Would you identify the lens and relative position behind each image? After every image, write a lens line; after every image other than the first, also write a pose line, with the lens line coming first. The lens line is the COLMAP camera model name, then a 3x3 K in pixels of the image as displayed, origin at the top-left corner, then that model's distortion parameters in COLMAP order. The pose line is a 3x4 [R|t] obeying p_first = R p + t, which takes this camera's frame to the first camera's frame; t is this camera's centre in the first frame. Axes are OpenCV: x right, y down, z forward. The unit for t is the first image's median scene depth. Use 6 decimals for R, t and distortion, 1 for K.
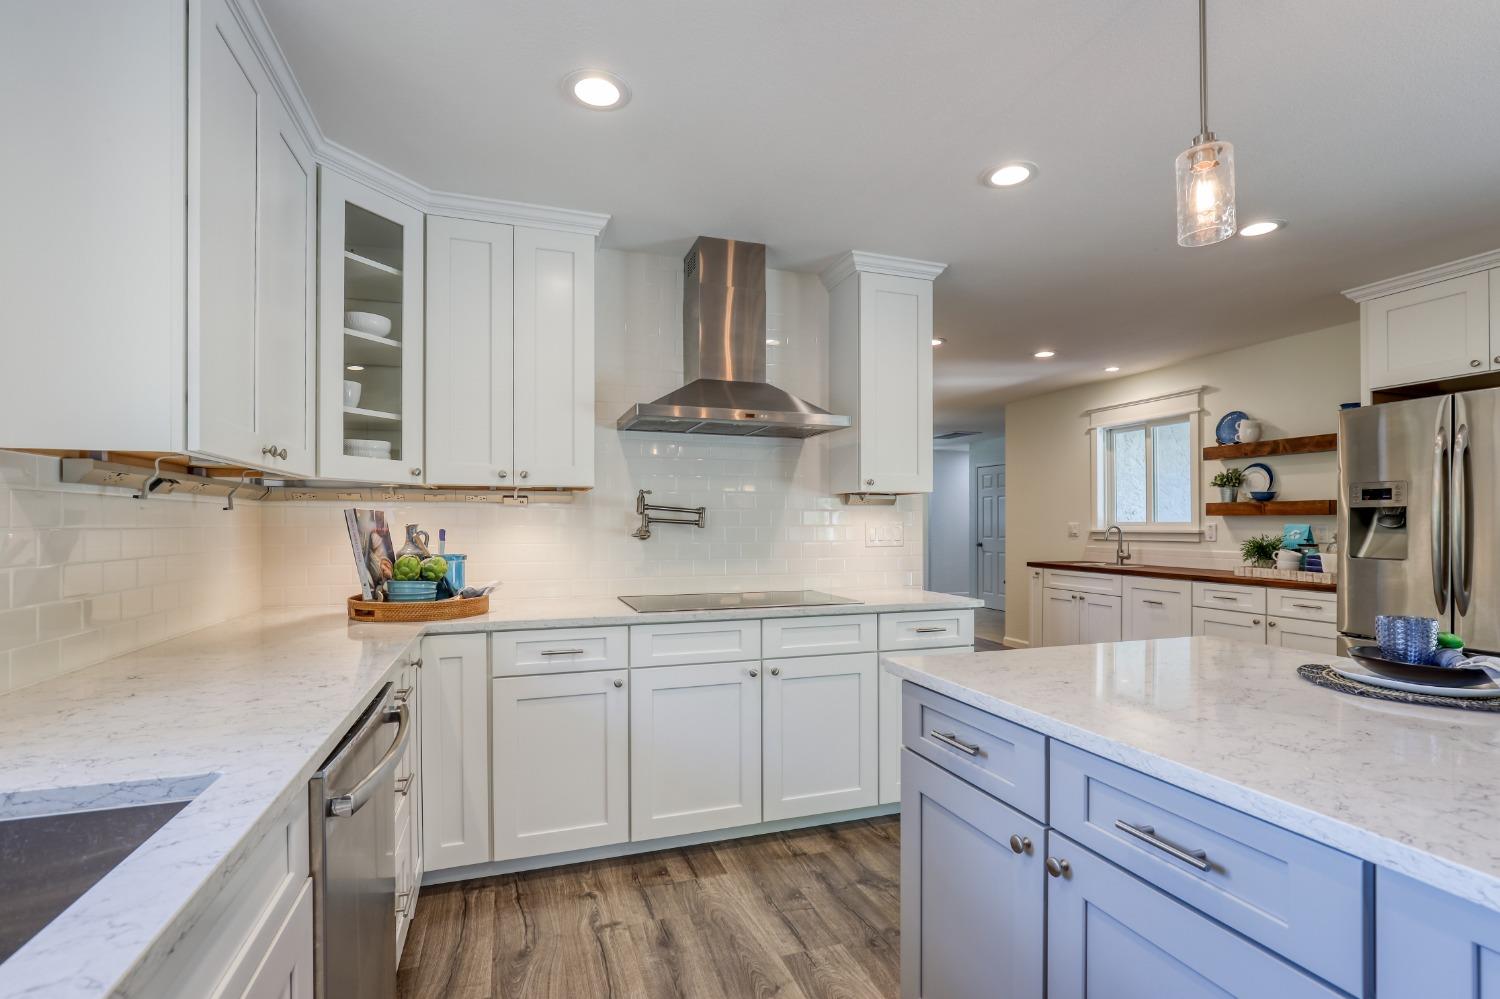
lens RADIAL K [[688.5, 0, 756.1], [0, 688.5, 518.6], [0, 0, 1]] dist [-0.019820, 0.008094]
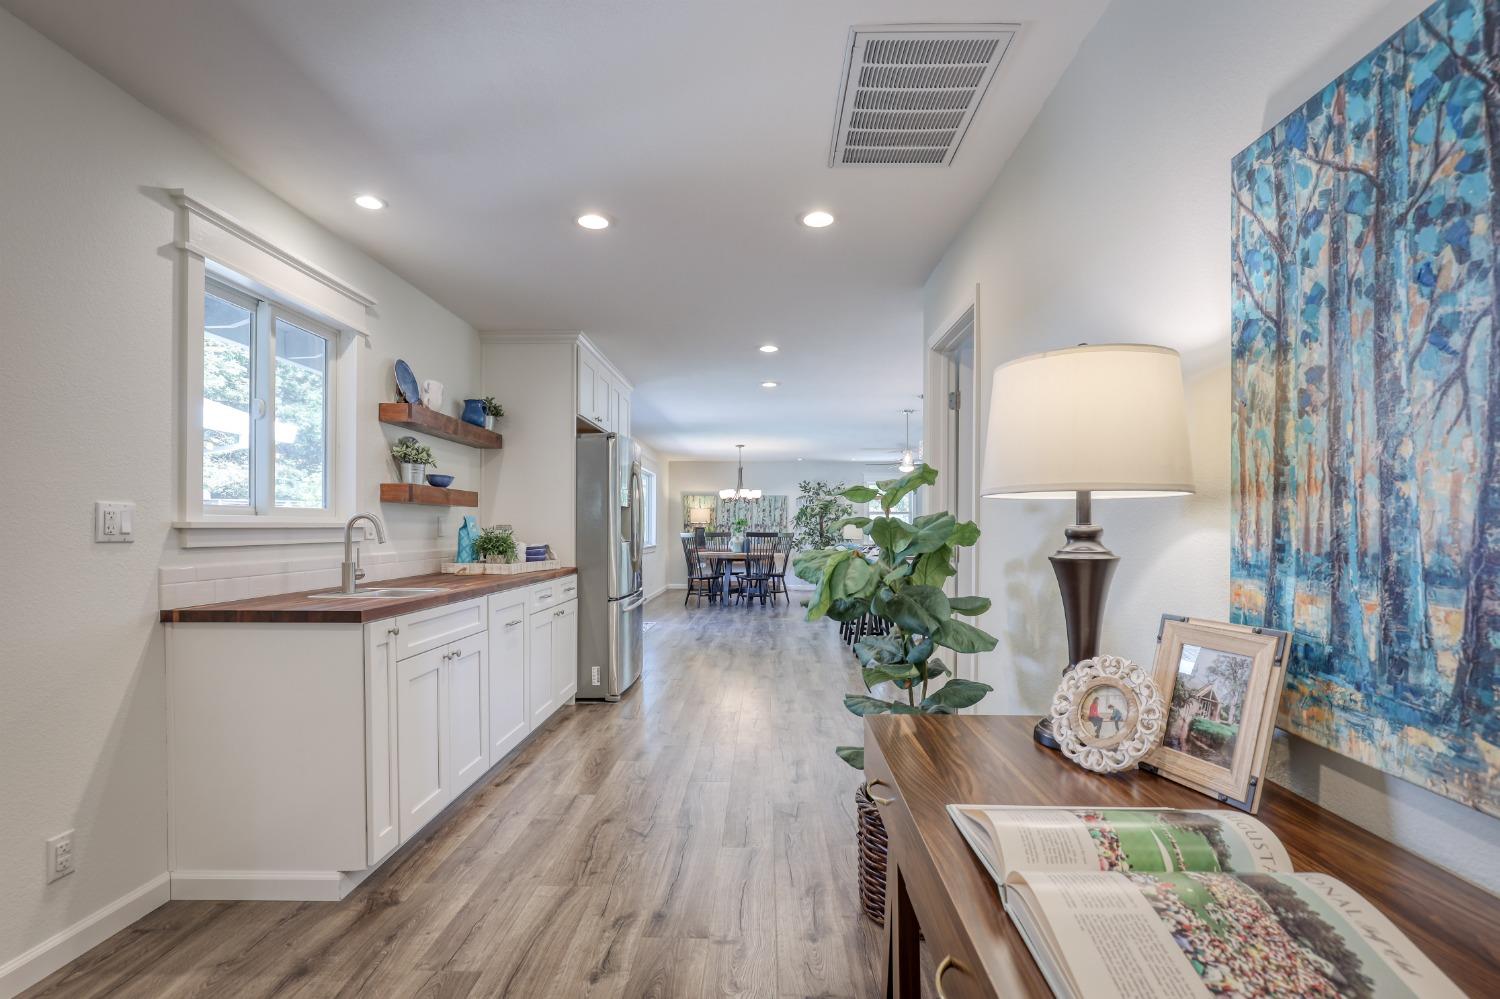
lens RADIAL K [[688.5, 0, 757.6], [0, 688.5, 530.9], [0, 0, 1]] dist [-0.019820, 0.008094]
pose [[-0.939674, -0.009327, 0.341943, 0.181387], [-0.008037, 0.999954, 0.005191, 0.027911], [-0.341976, 0.002130, -0.939706, 2.803115]]
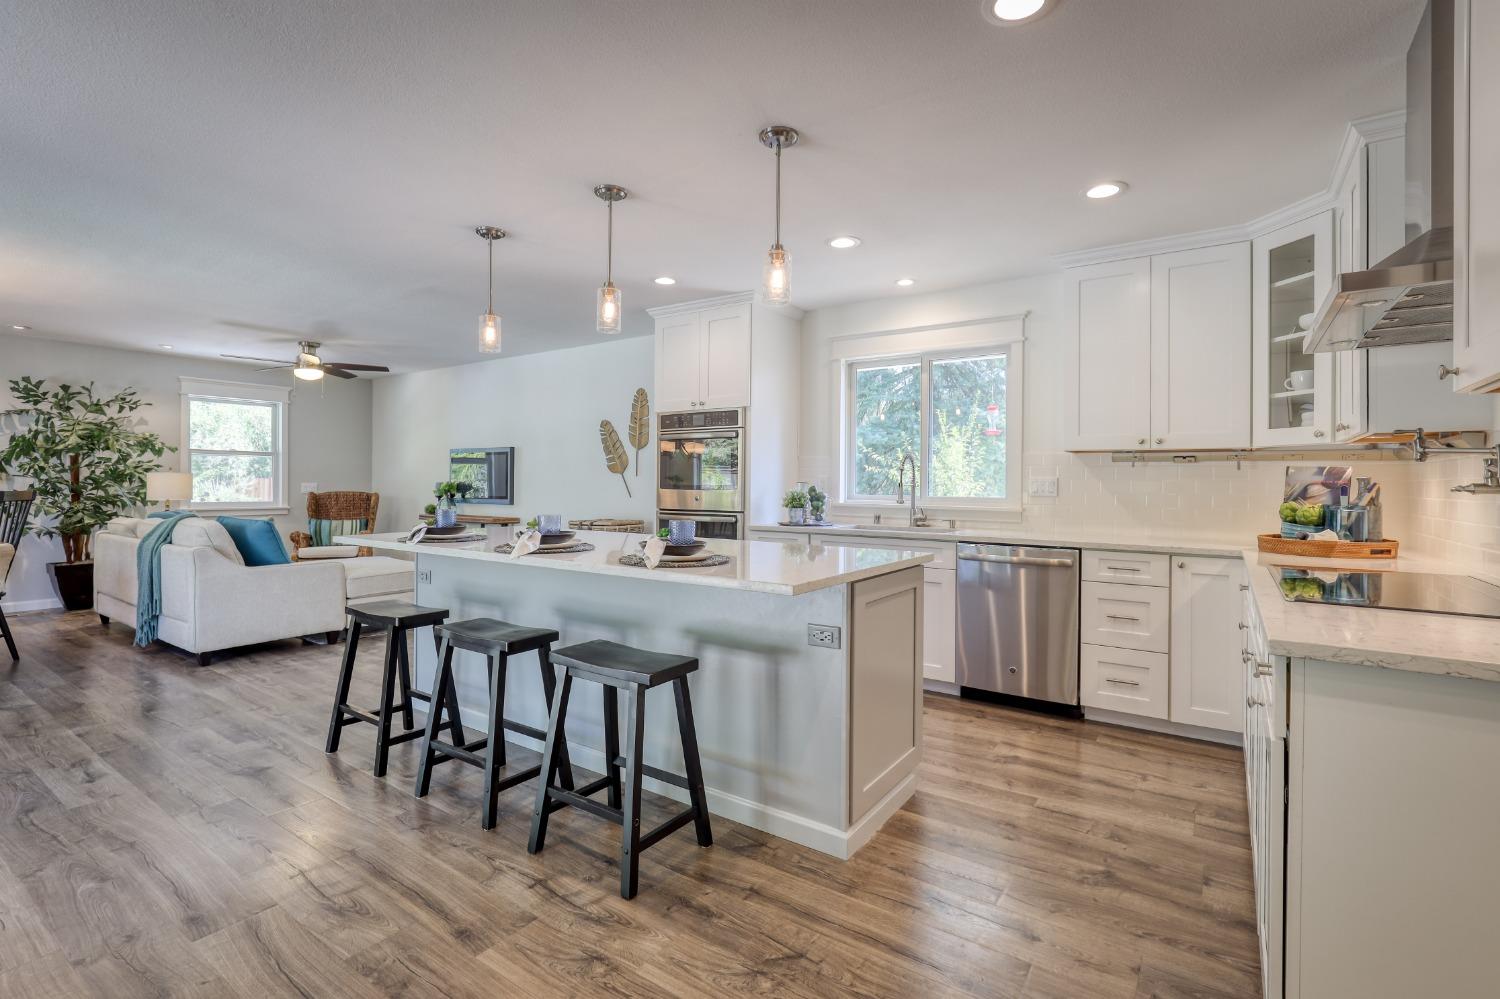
lens RADIAL K [[688.5, 0, 750.5], [0, 688.5, 477.6], [0, 0, 1]] dist [-0.019820, 0.008094]
pose [[-0.808306, -0.014465, -0.588585, 0.939954], [-0.009508, 0.999888, -0.011515, 0.029806], [0.588686, -0.003711, -0.808353, 1.285113]]
